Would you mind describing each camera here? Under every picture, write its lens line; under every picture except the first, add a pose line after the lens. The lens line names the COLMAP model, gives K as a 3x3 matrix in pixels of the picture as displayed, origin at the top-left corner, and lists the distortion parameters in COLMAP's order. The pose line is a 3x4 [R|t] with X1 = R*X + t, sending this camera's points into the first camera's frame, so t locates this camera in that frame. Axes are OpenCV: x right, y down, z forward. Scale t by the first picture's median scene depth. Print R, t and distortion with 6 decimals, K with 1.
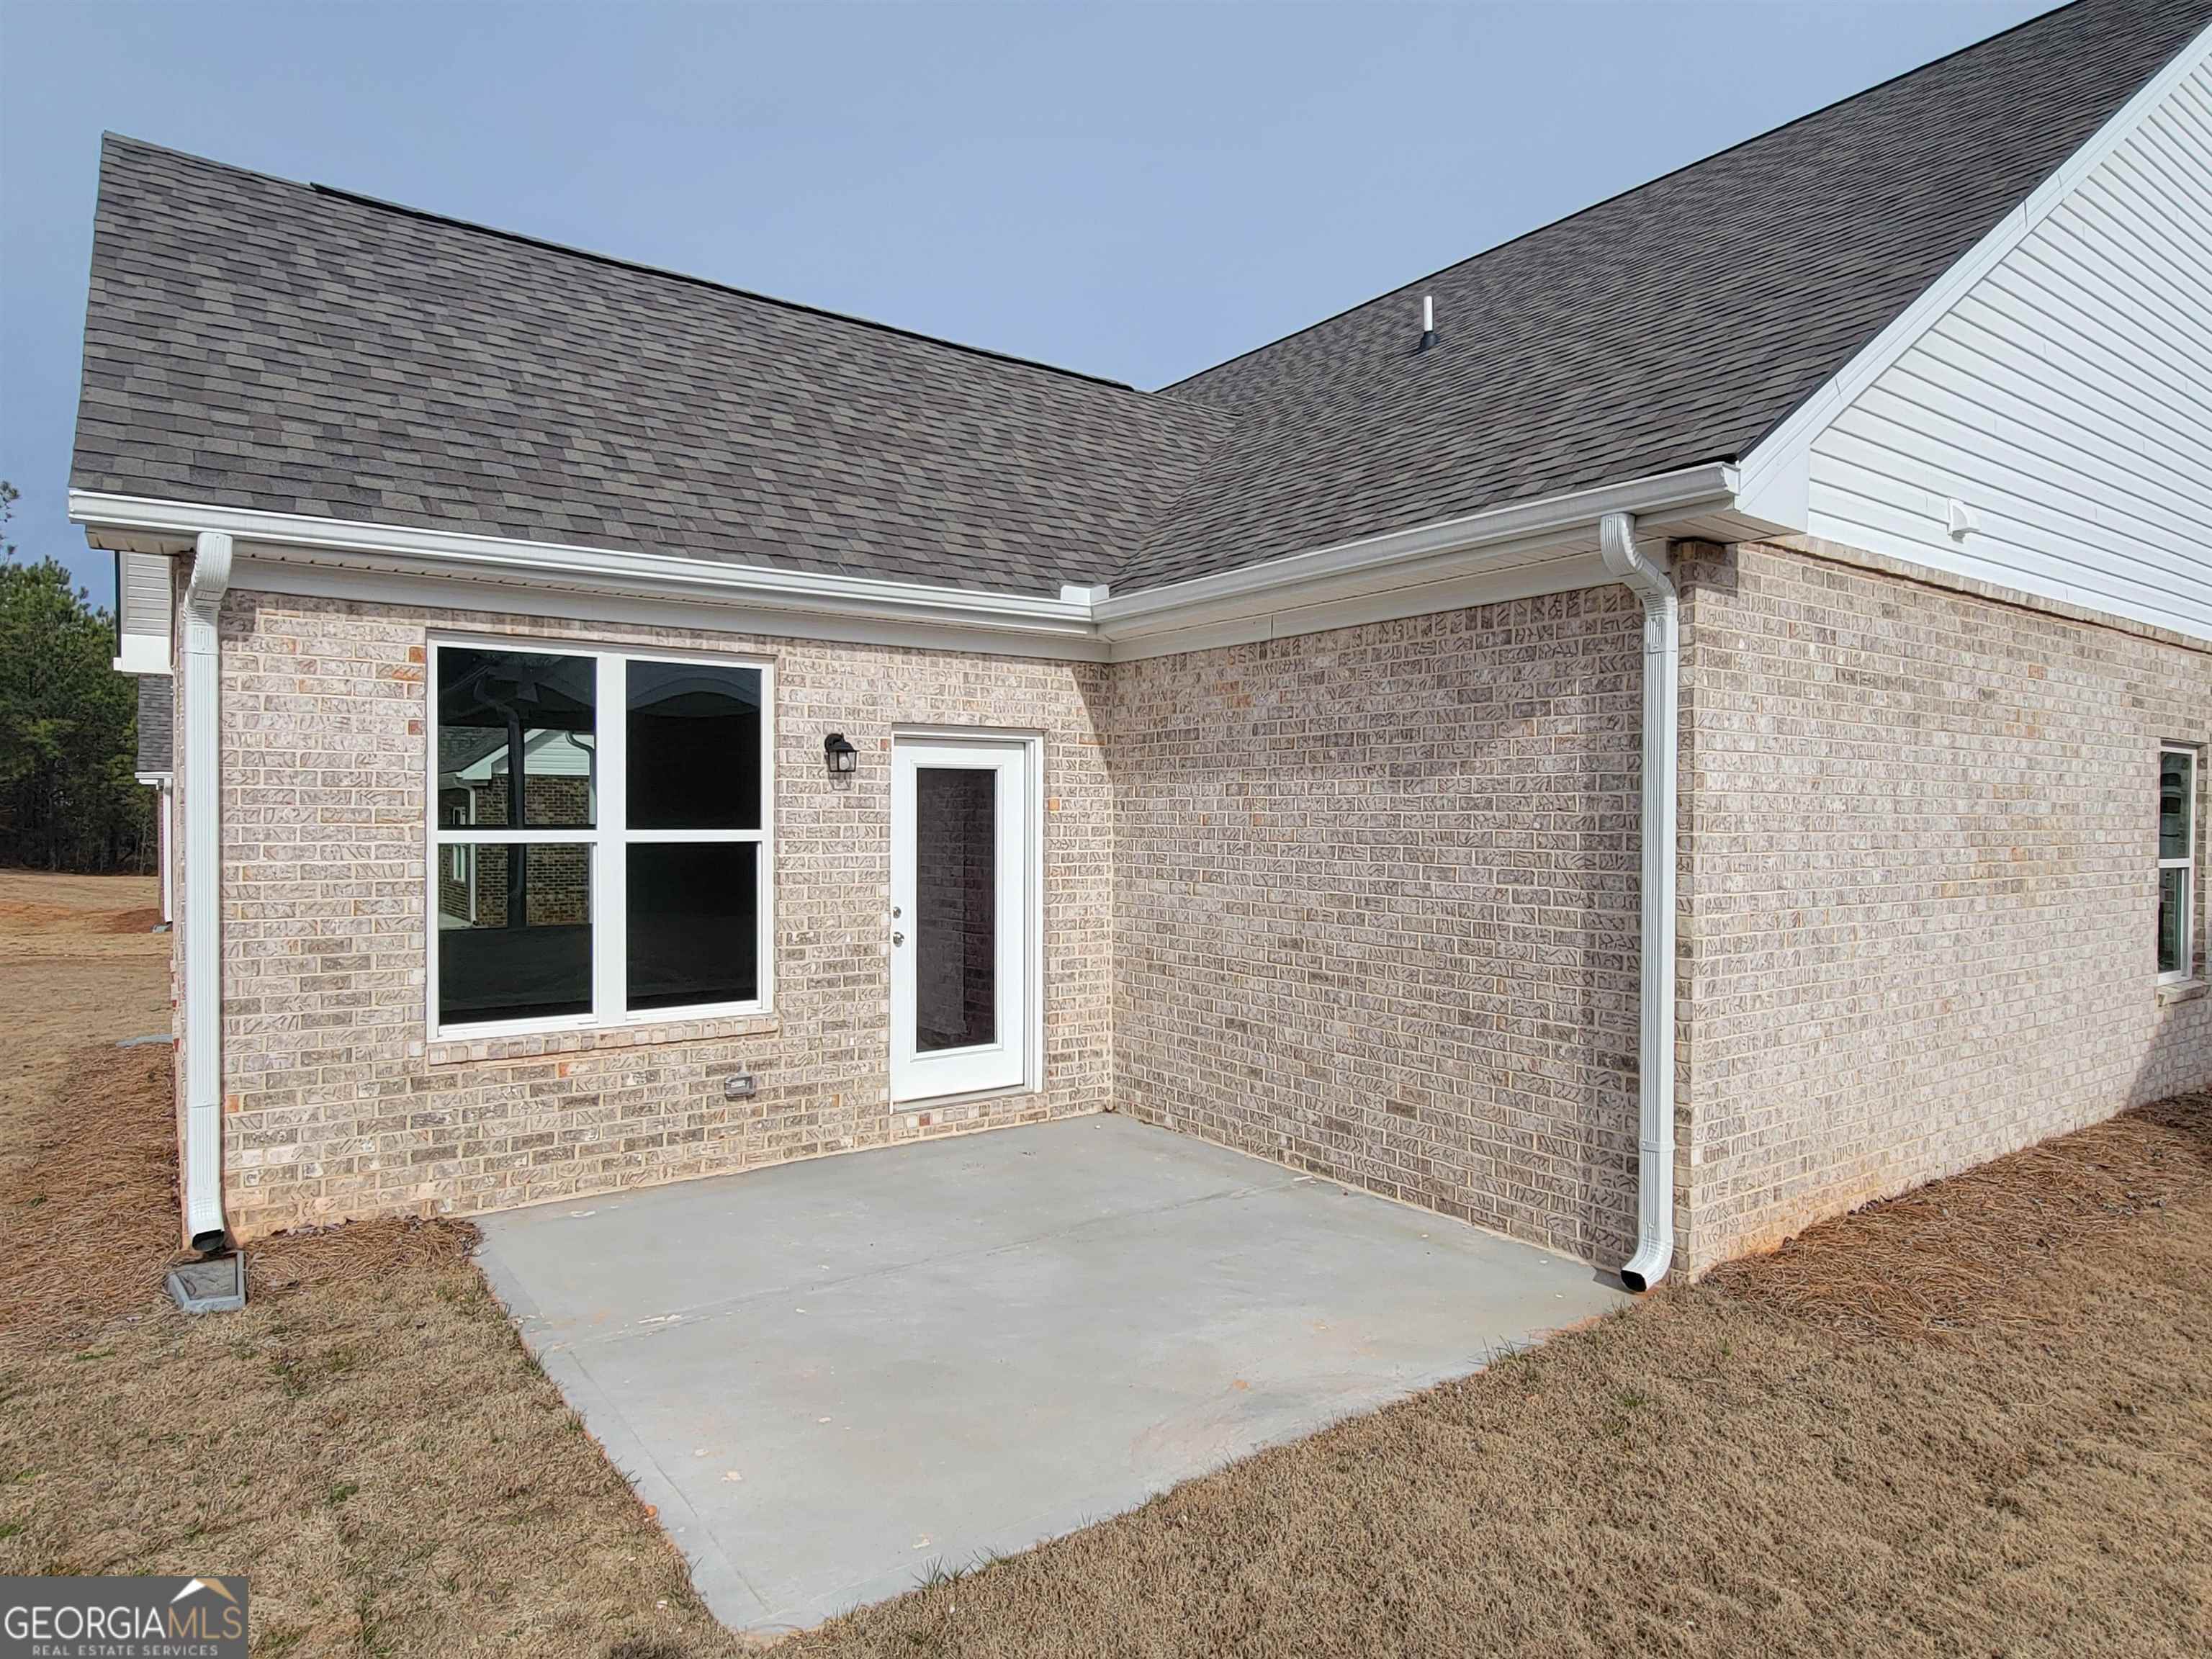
lens RADIAL K [[1298.1, 0, 1089.5], [0, 1298.1, 837.5], [0, 0, 1]] dist [-0.000951, -0.000585]
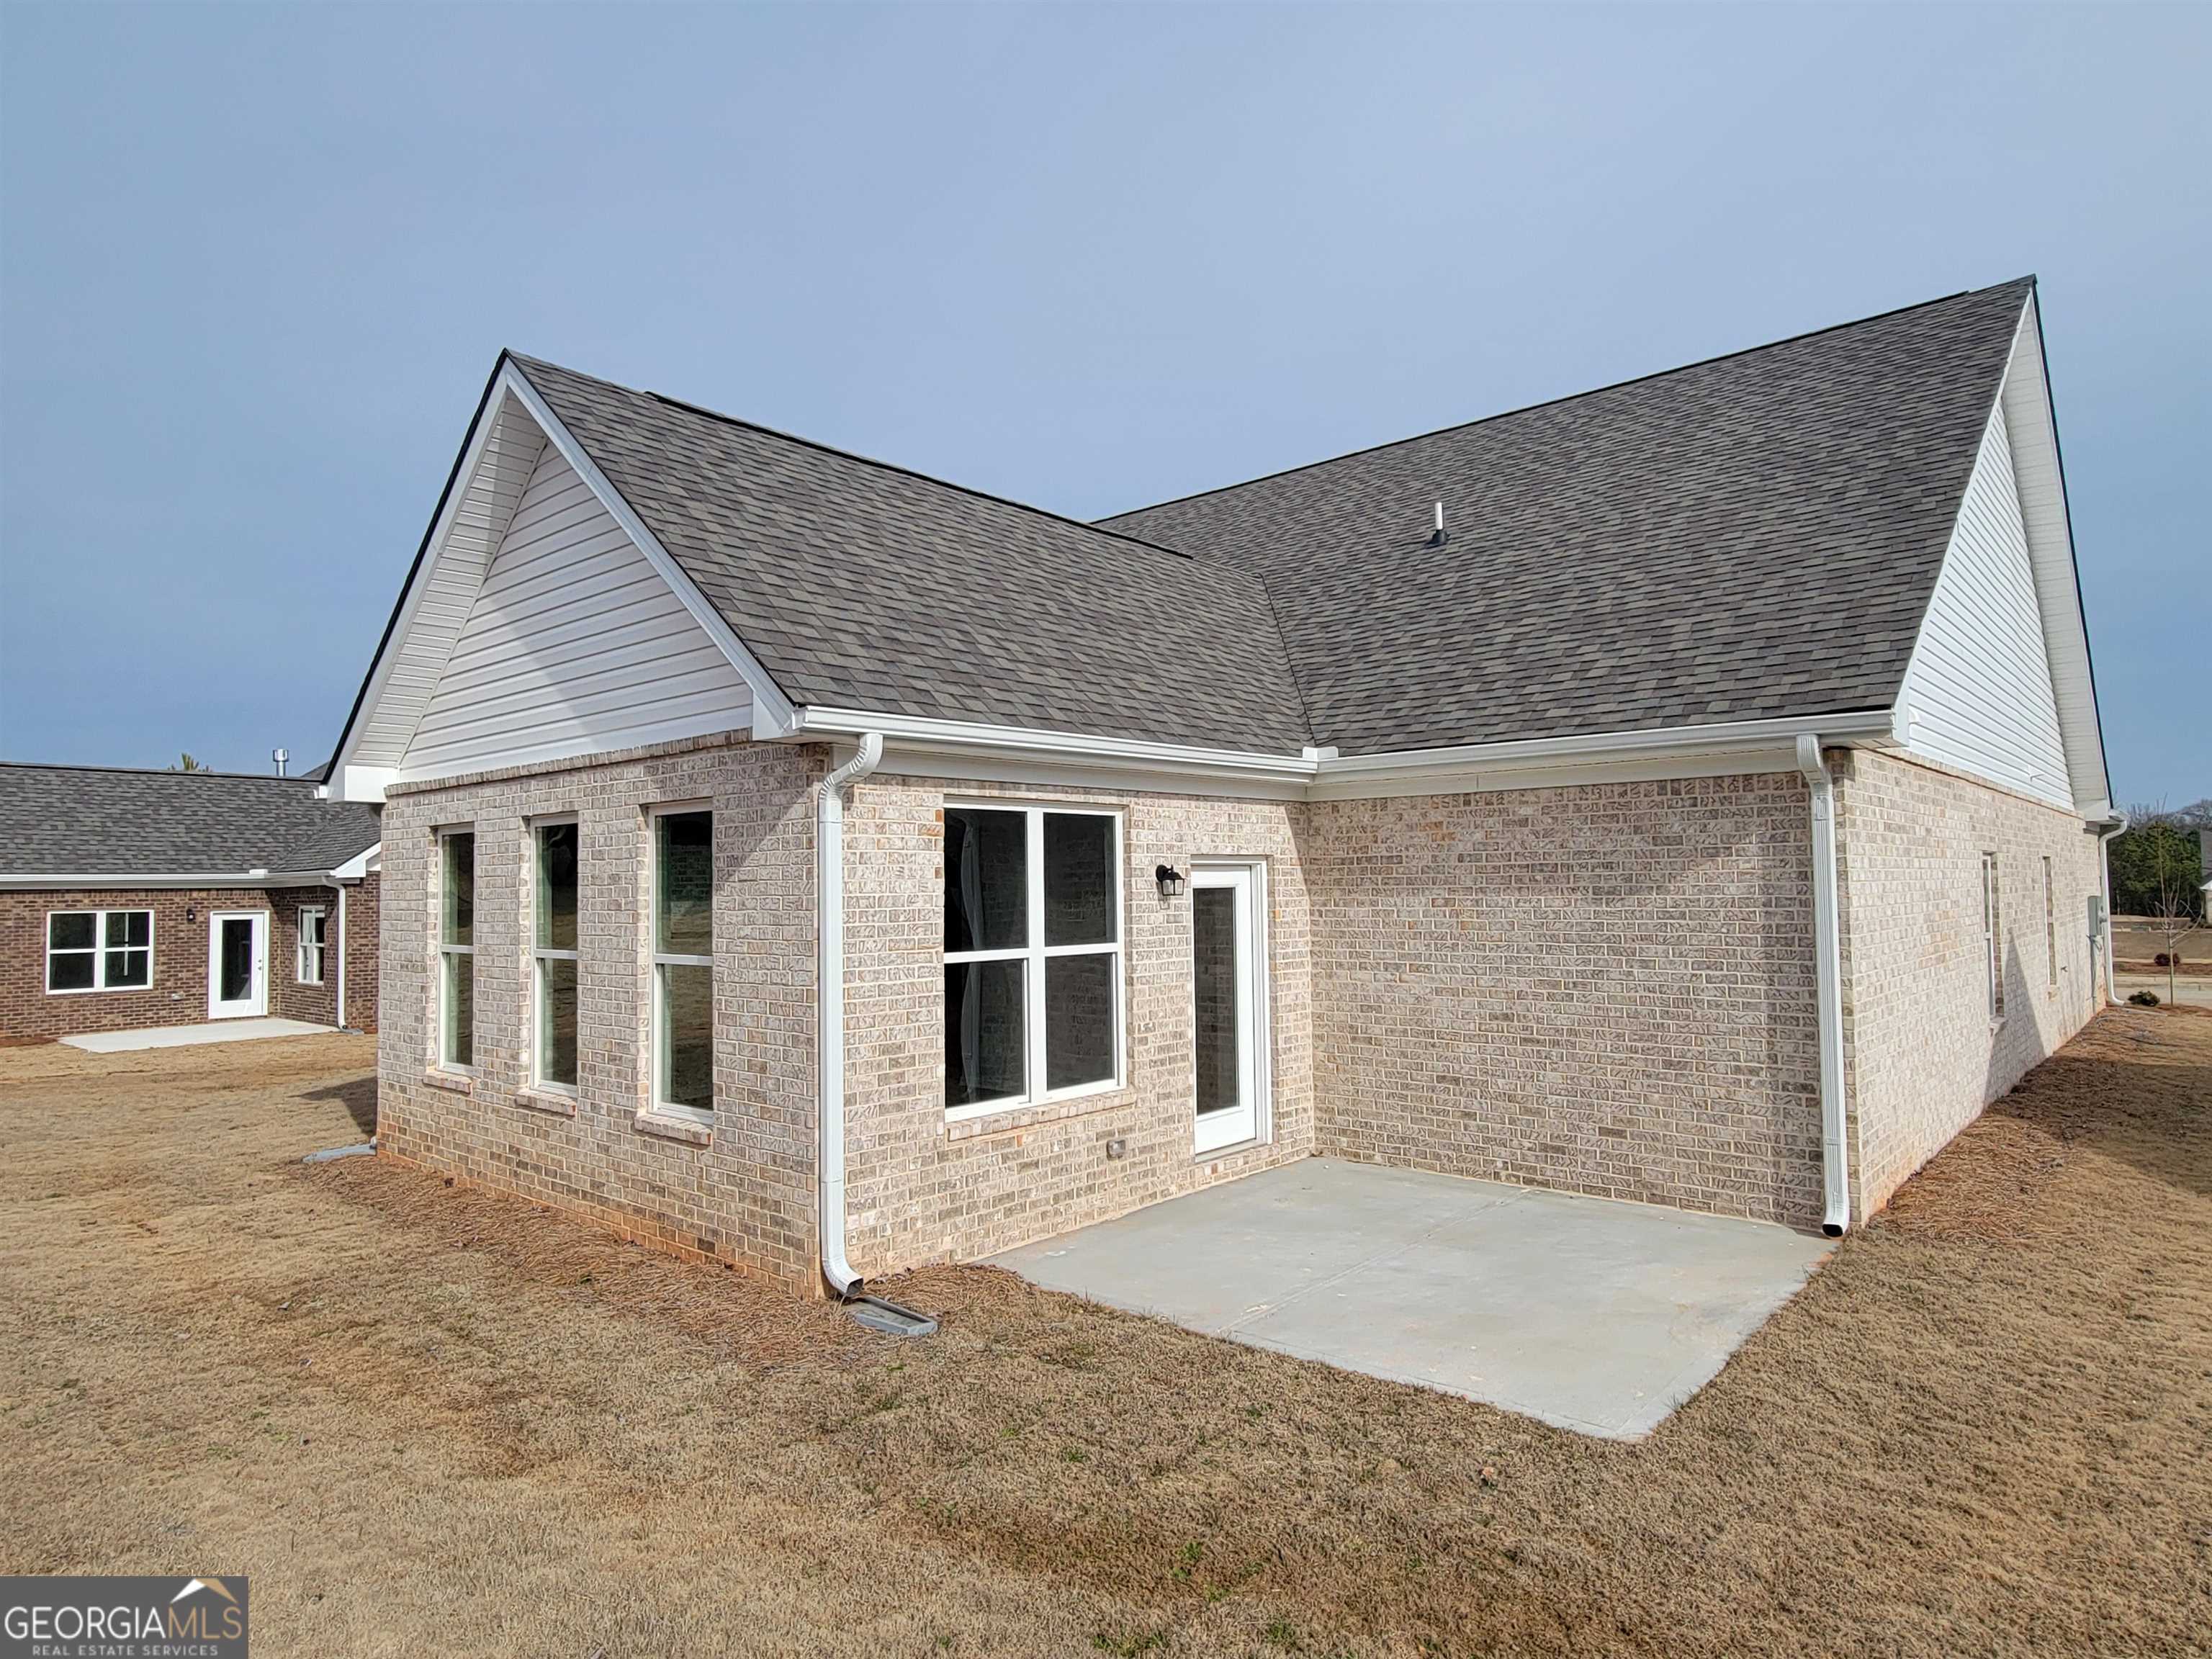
lens RADIAL K [[1298.1, 0, 1089.5], [0, 1298.1, 837.5], [0, 0, 1]] dist [-0.000951, -0.000585]
pose [[0.974625, -0.008083, 0.223697, -0.589026], [0.020583, 0.998350, -0.053605, -0.043027], [-0.222895, 0.056849, 0.973183, -0.242868]]
